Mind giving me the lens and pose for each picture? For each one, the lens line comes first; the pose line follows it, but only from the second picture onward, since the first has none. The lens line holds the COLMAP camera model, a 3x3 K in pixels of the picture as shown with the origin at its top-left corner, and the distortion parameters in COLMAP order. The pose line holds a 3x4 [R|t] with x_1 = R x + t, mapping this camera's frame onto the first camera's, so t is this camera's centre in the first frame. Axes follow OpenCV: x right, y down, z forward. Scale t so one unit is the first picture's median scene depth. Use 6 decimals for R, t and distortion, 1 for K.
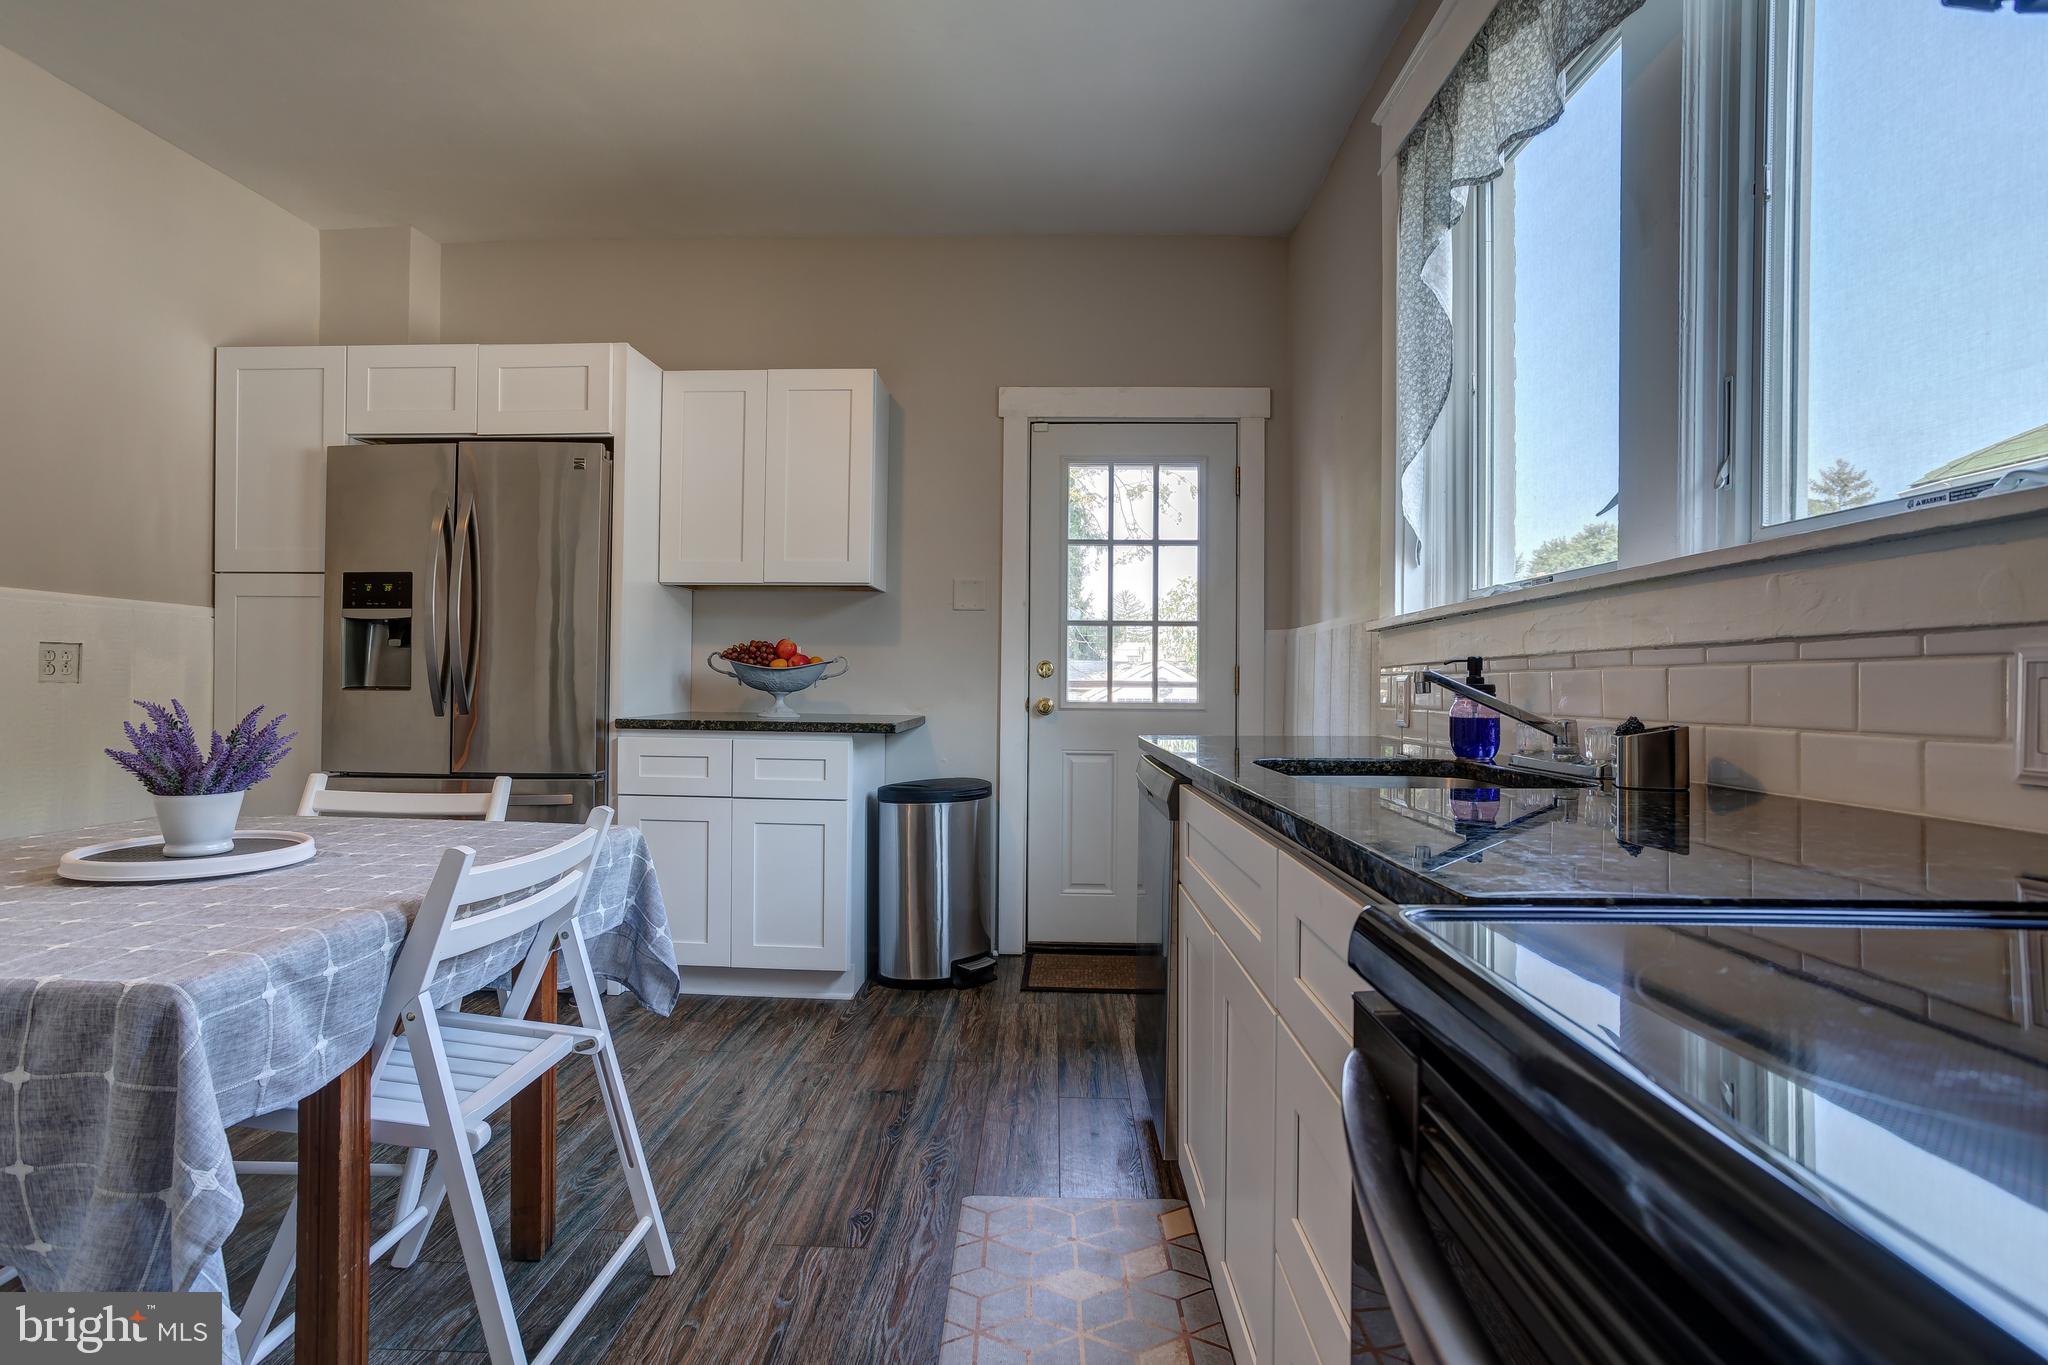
lens RADIAL K [[981.5, 0, 1015.6], [0, 981.5, 673.9], [0, 0, 1]] dist [-0.049802, 0.030244]
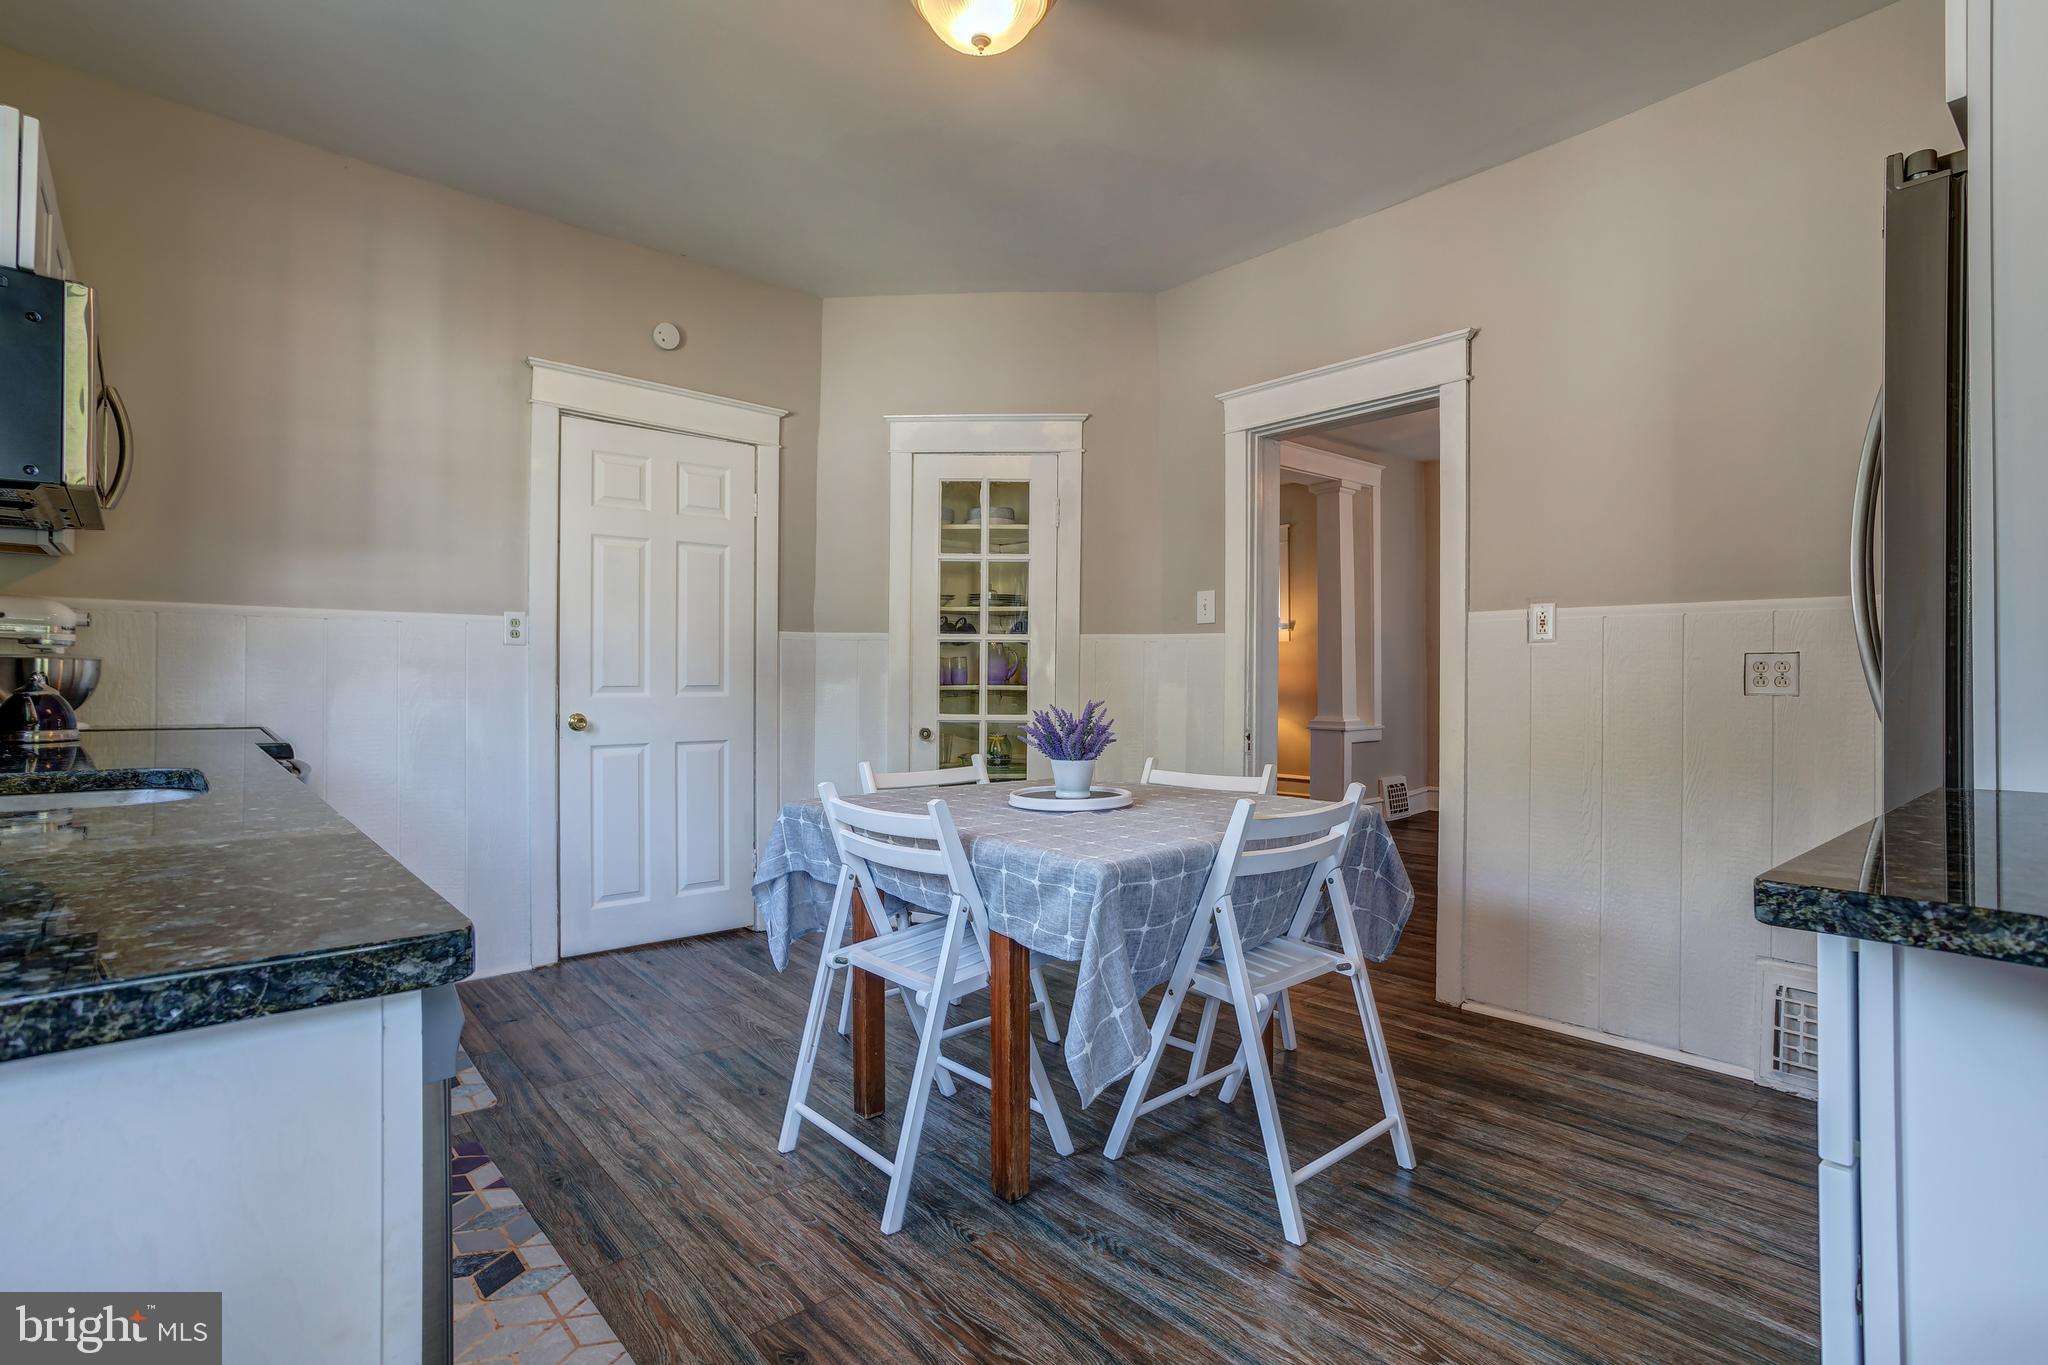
lens RADIAL K [[981.5, 0, 1015.6], [0, 981.5, 673.9], [0, 0, 1]] dist [-0.049802, 0.030244]
pose [[-0.735909, -0.016220, -0.676886, 0.284926], [-0.003685, 0.999794, -0.019950, 0.016151], [0.677070, -0.012187, -0.735817, 1.939476]]
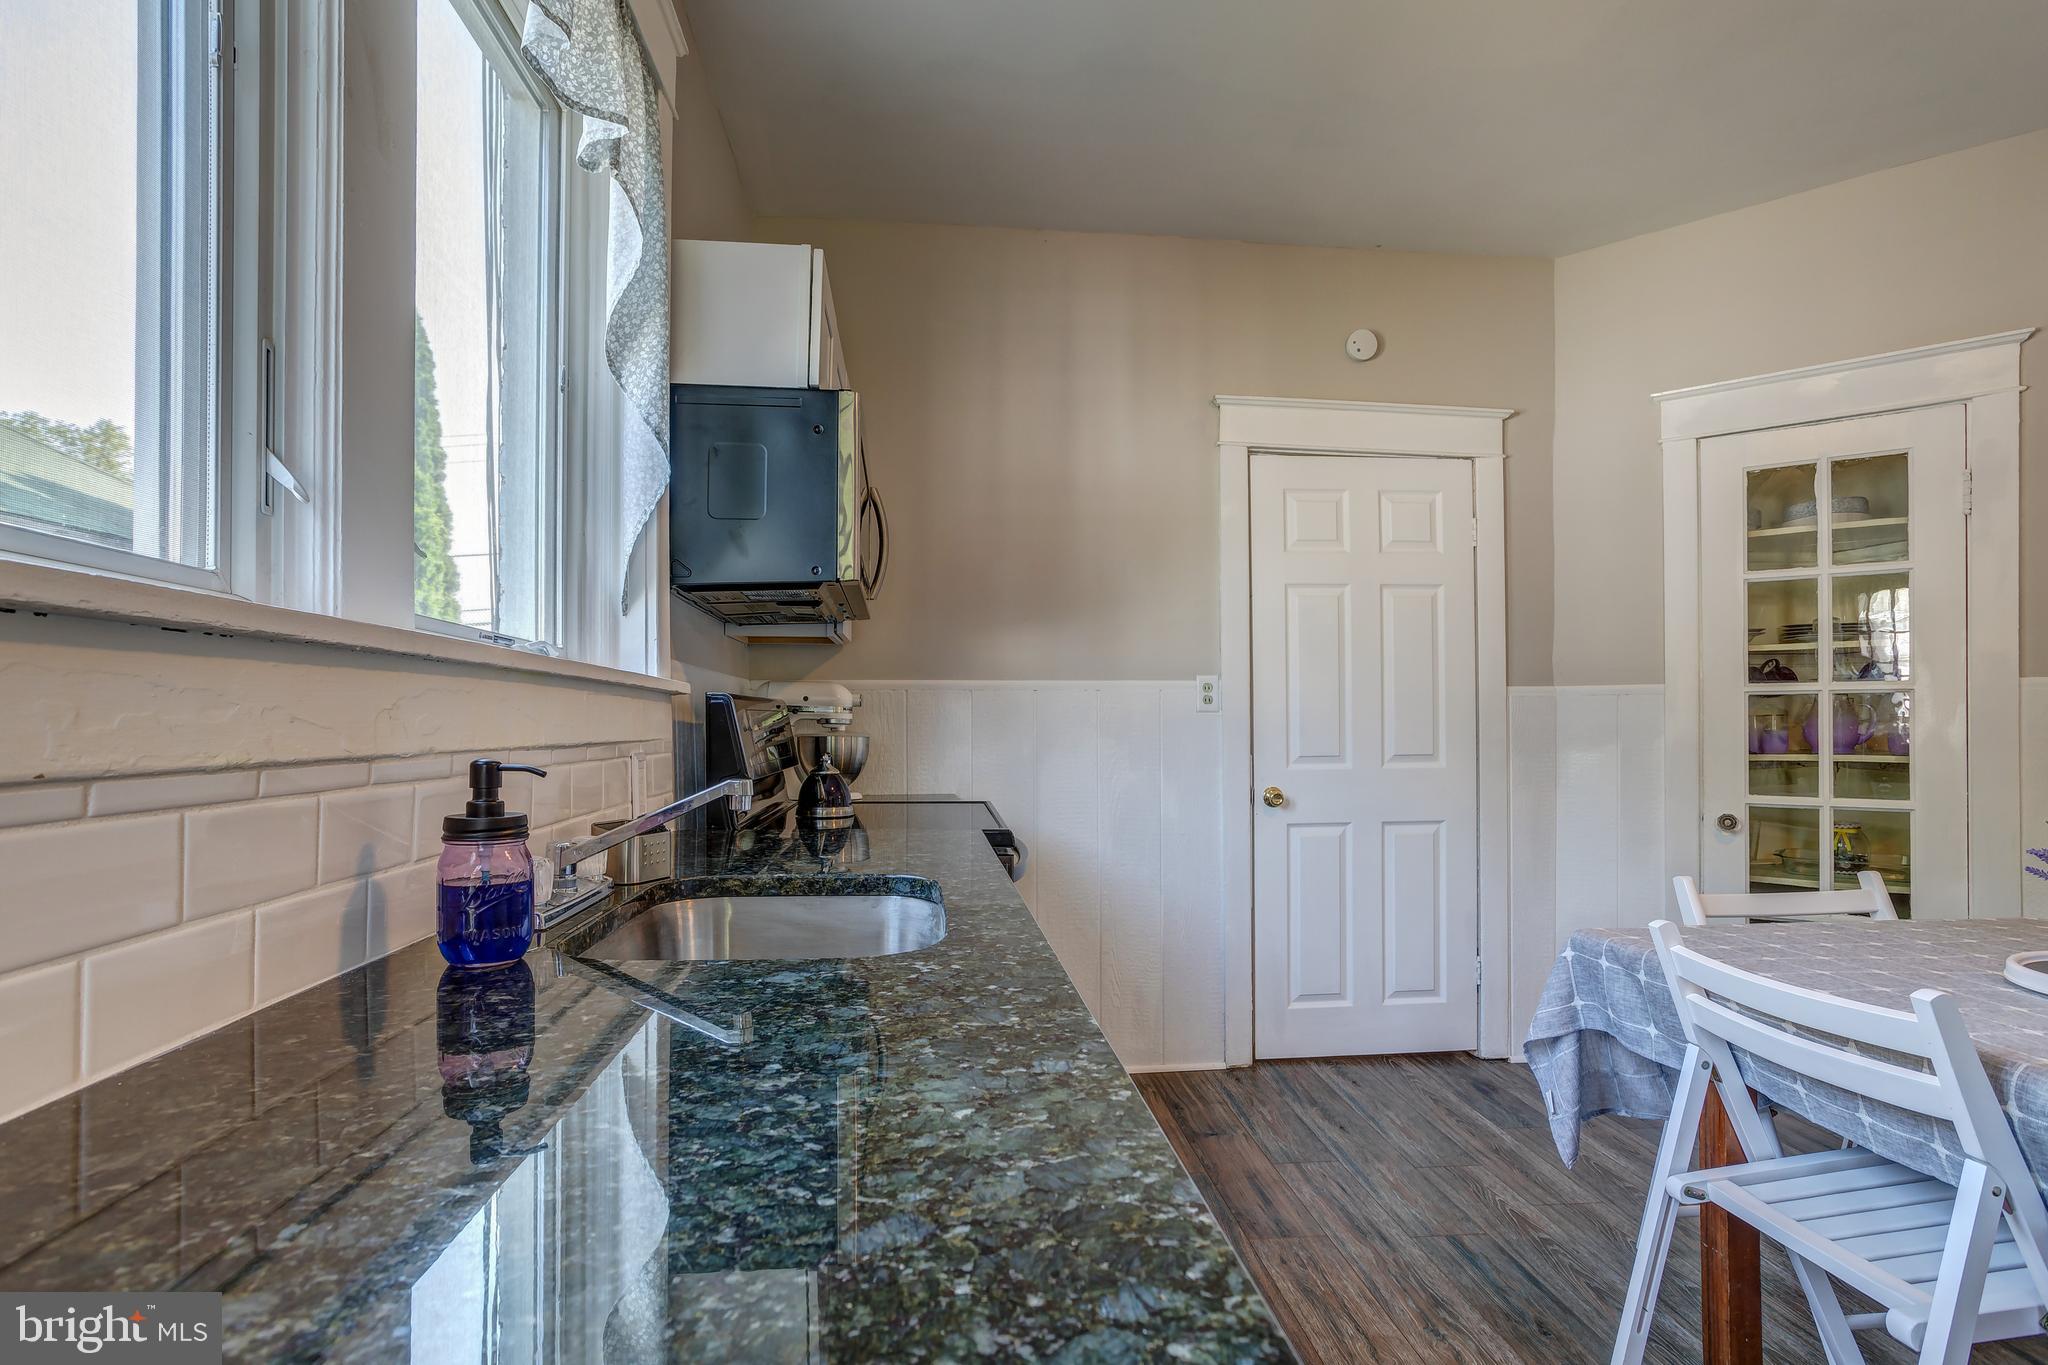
lens RADIAL K [[981.5, 0, 1015.6], [0, 981.5, 673.9], [0, 0, 1]] dist [-0.049802, 0.030244]
pose [[-0.992952, -0.011848, -0.117920, 0.269537], [-0.005064, 0.998323, -0.057664, -0.043131], [0.118405, -0.056660, -0.991348, 1.558925]]
